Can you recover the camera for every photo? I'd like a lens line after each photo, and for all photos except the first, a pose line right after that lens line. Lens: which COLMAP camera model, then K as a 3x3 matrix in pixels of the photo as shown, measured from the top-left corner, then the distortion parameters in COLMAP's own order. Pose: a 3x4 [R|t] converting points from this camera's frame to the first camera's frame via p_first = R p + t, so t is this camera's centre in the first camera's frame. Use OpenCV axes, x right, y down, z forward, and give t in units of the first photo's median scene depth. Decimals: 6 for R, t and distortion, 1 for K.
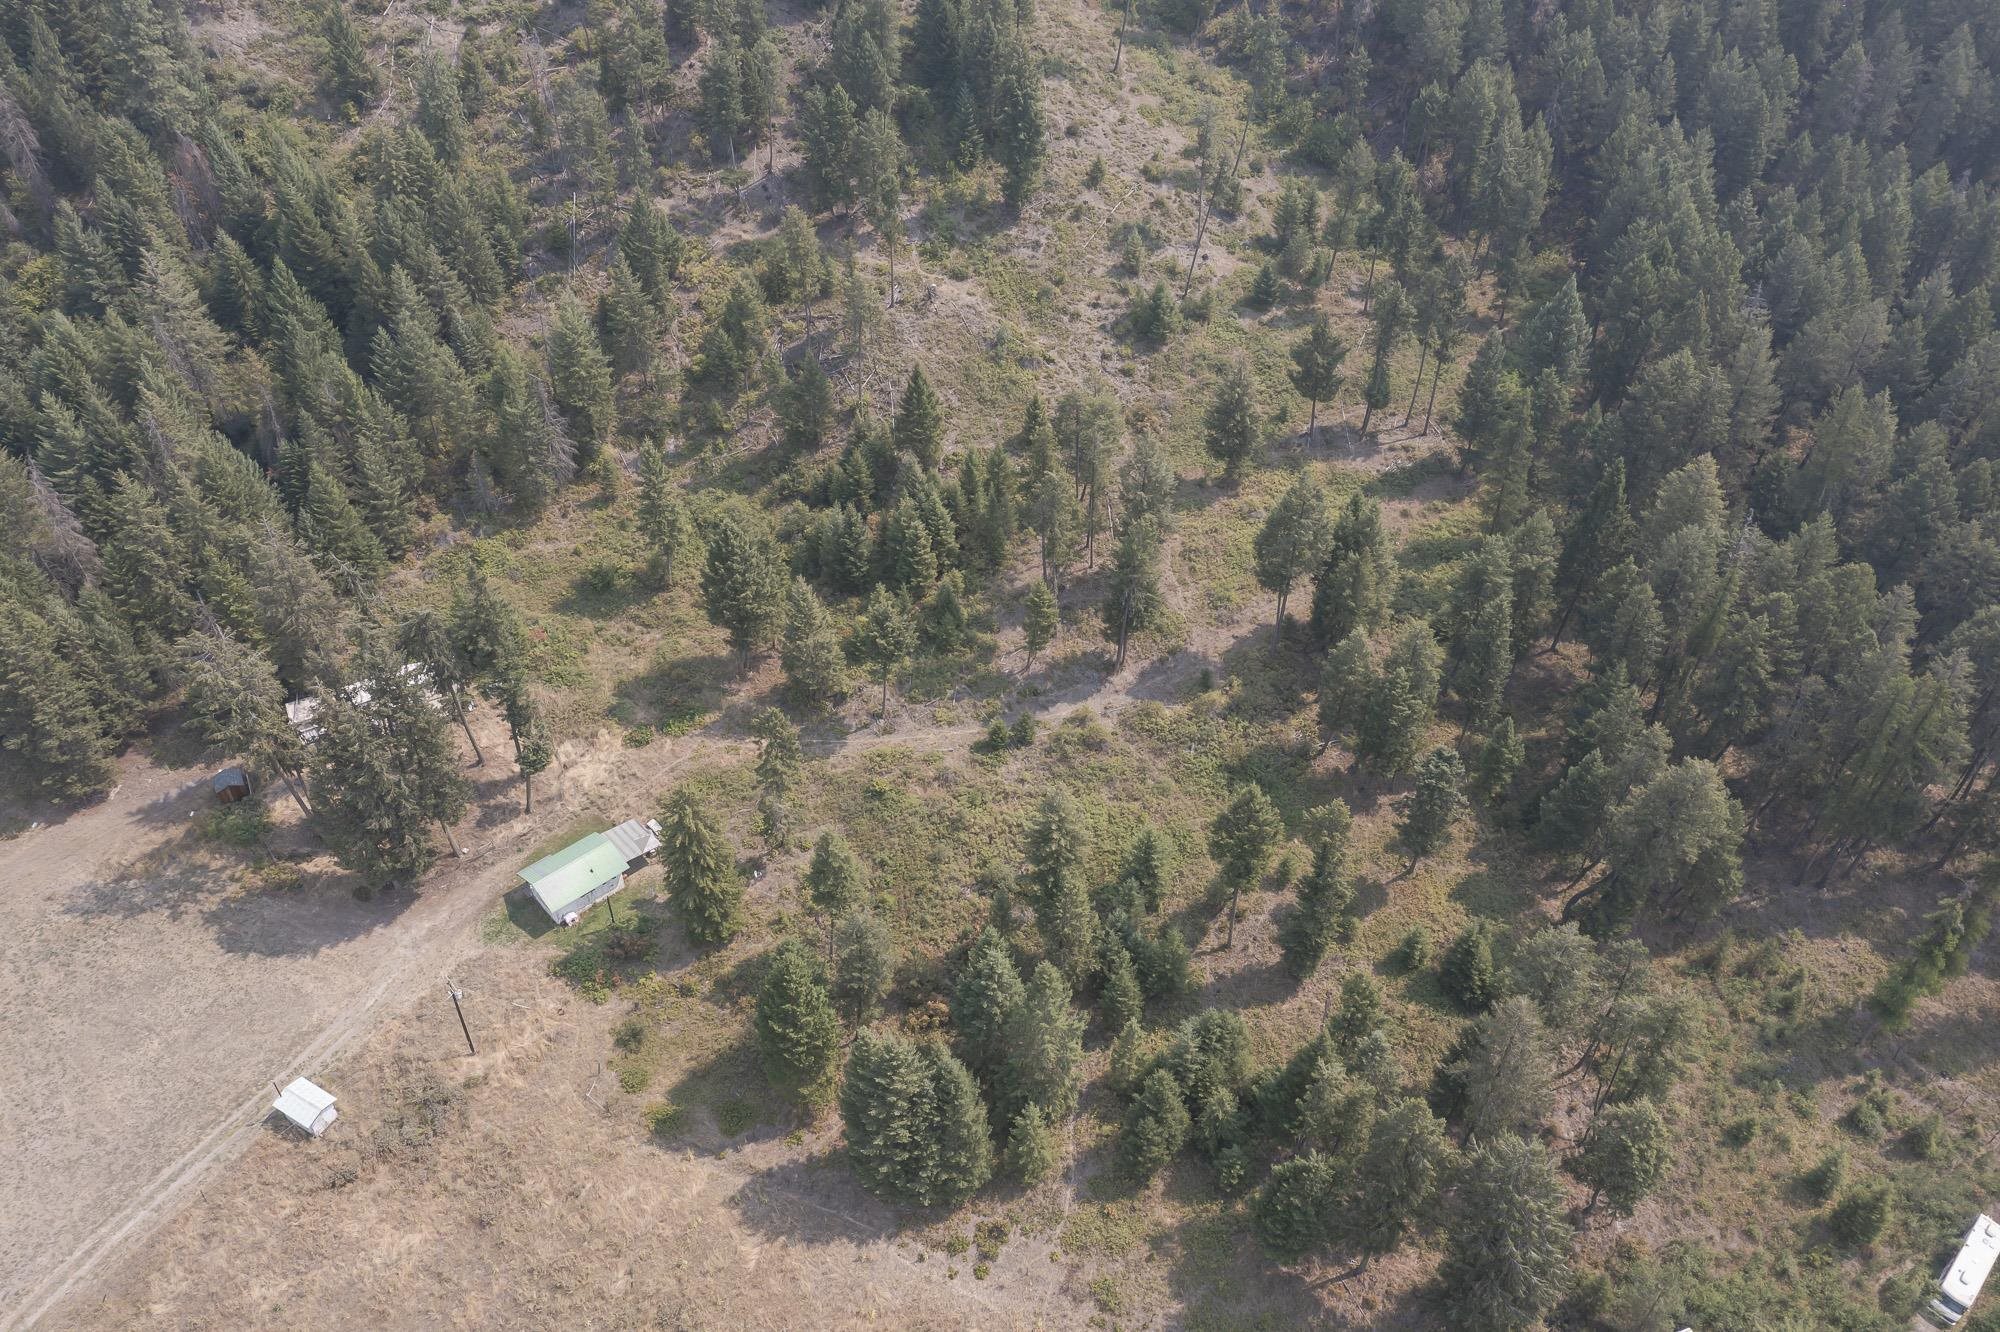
lens RADIAL K [[1584.8, 0, 1000.0], [0, 1584.8, 666.0], [0, 0, 1]] dist [-0.004172, 0.013851]
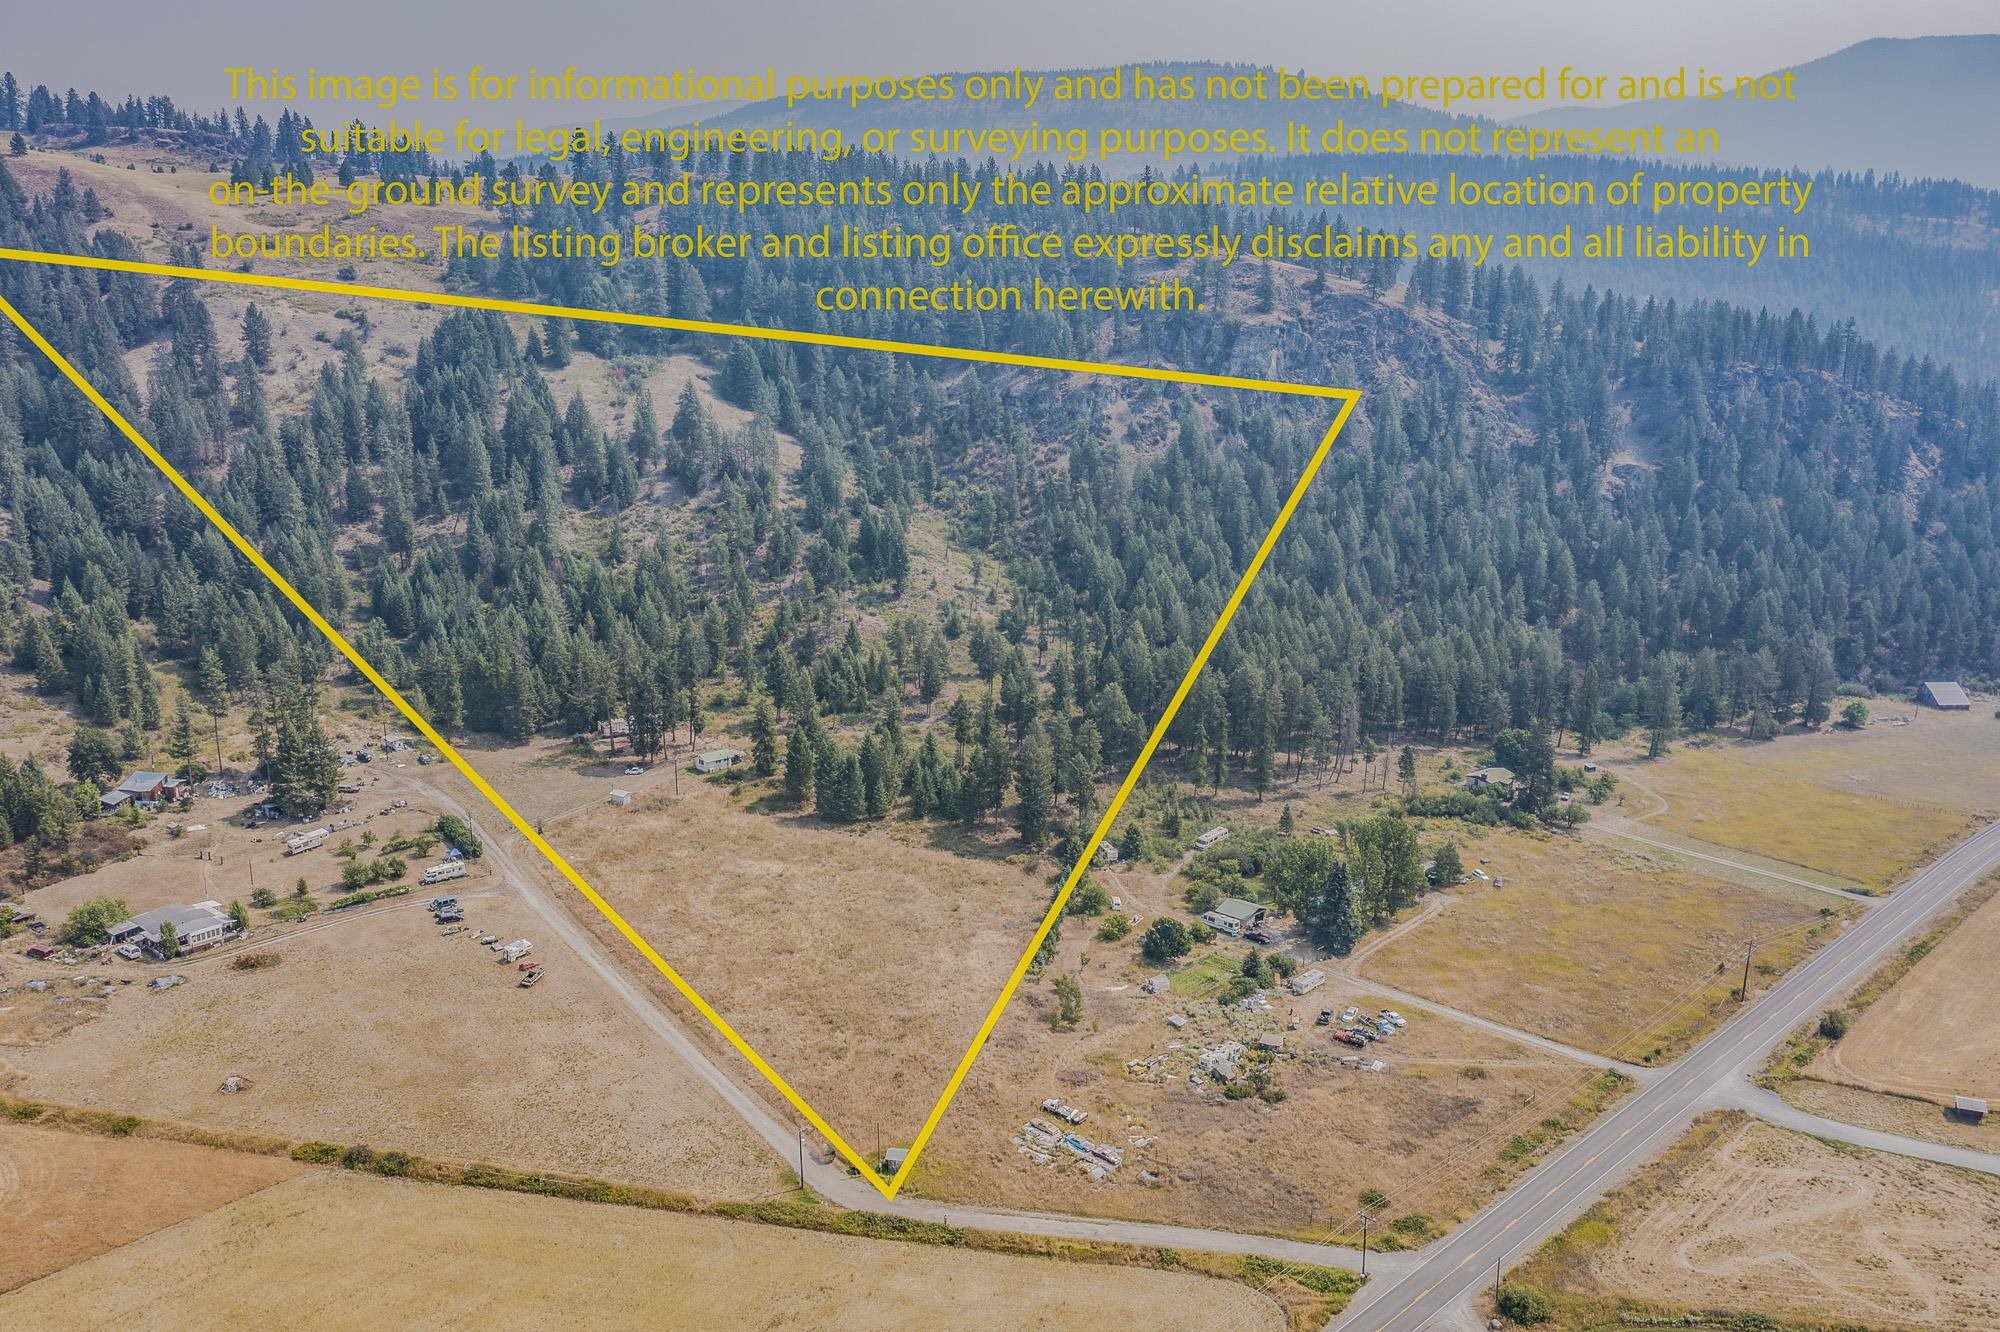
lens RADIAL K [[1584.8, 0, 1000.0], [0, 1584.8, 666.0], [0, 0, 1]] dist [-0.004172, 0.013851]
pose [[0.999688, 0.004460, 0.024585, 0.108567], [0.007480, 0.885399, -0.464772, 0.944929], [-0.023841, 0.464811, 0.885089, -1.088987]]
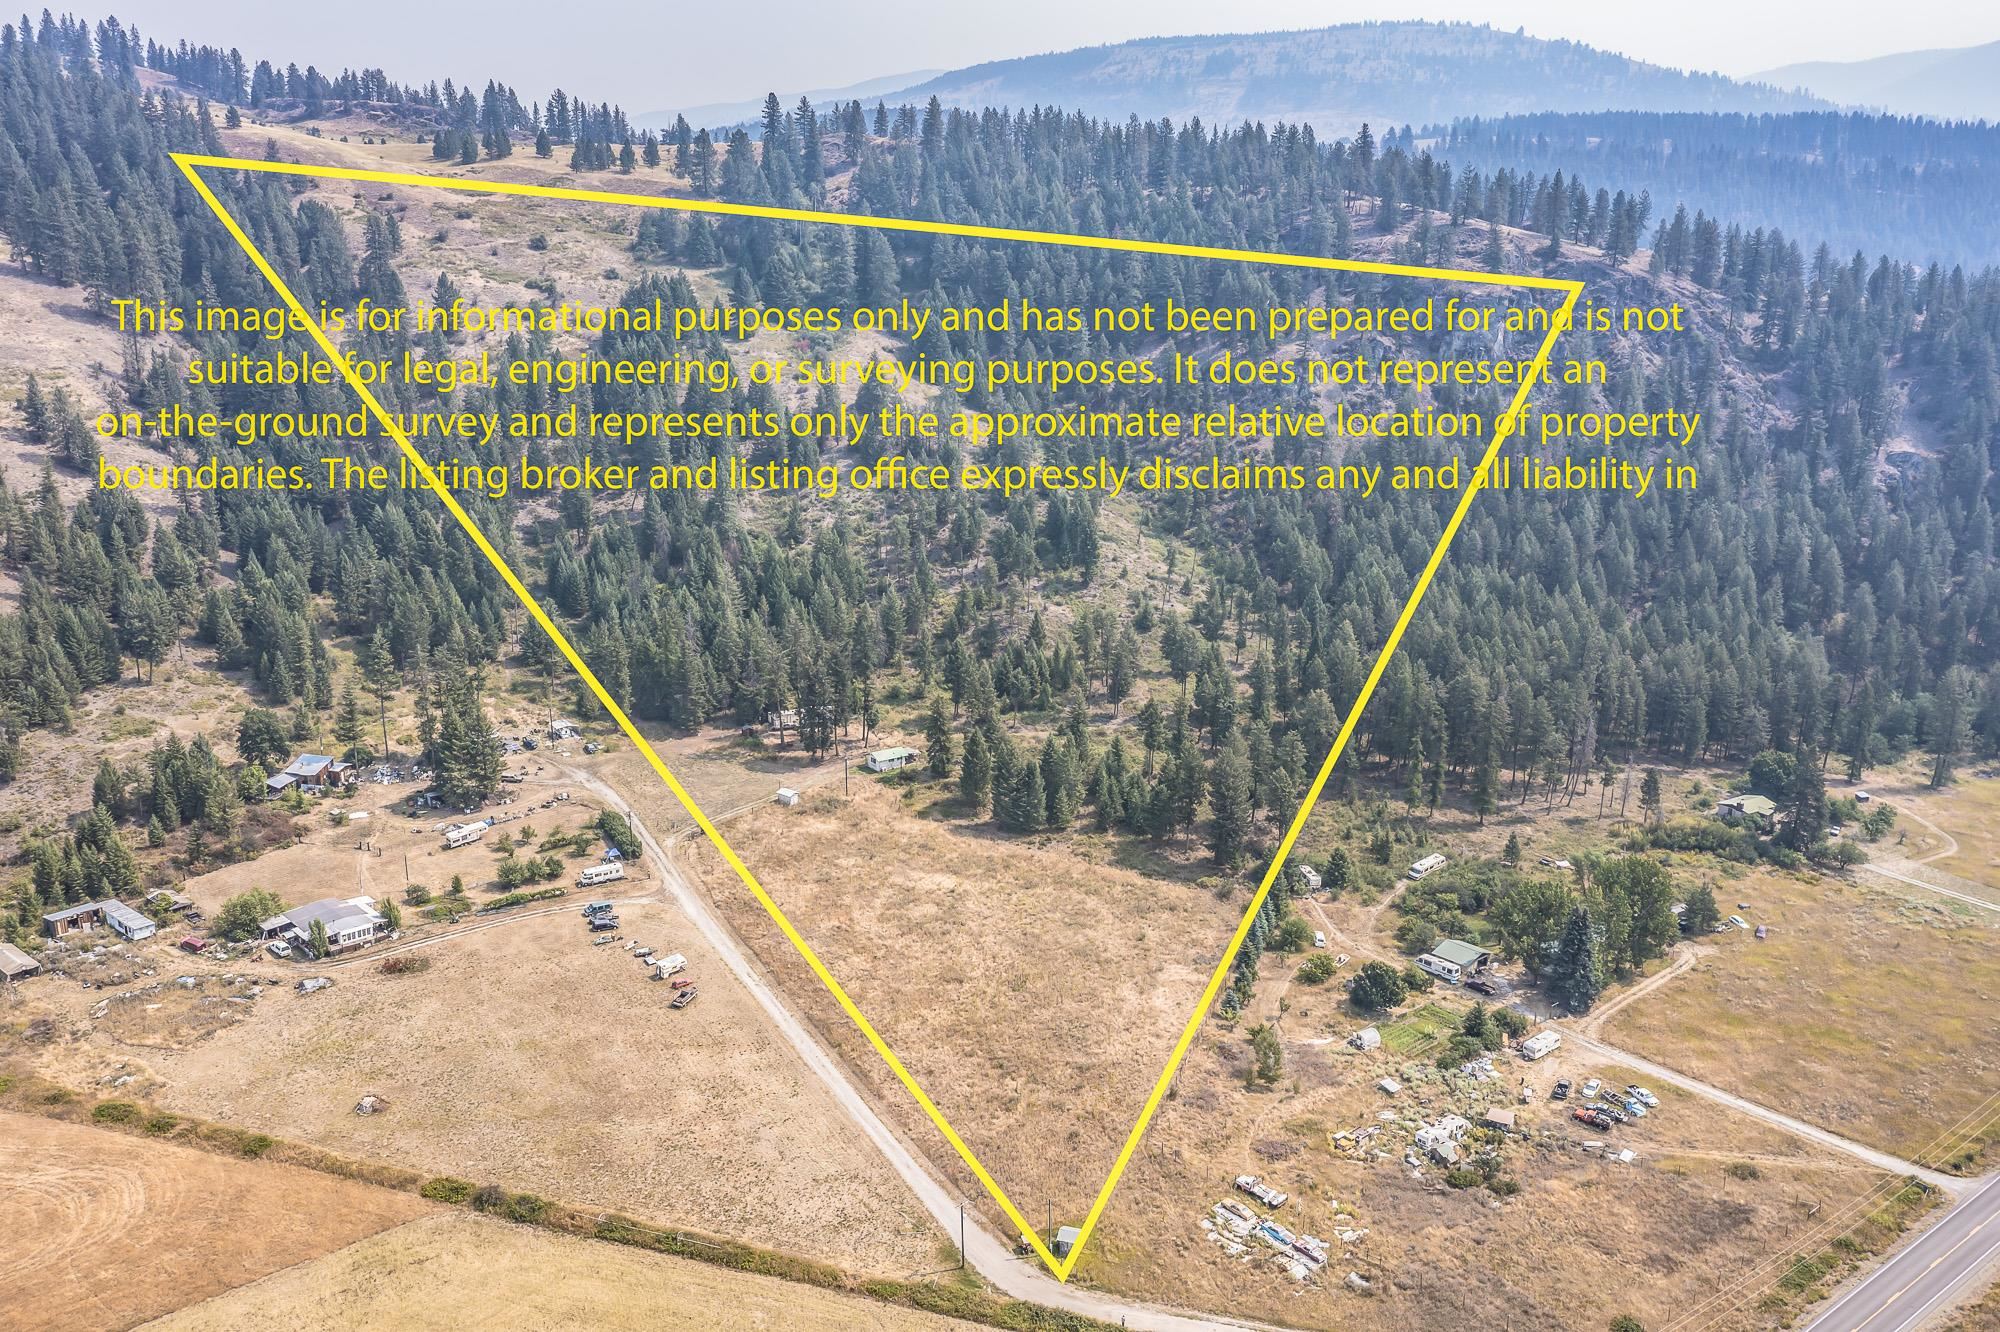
lens RADIAL K [[1584.8, 0, 1000.0], [0, 1584.8, 666.0], [0, 0, 1]] dist [-0.004172, 0.013851]
pose [[0.995338, 0.031325, -0.091218, 0.099889], [-0.068886, 0.892850, -0.445054, 0.848125], [0.067503, 0.449262, 0.890846, -0.973881]]
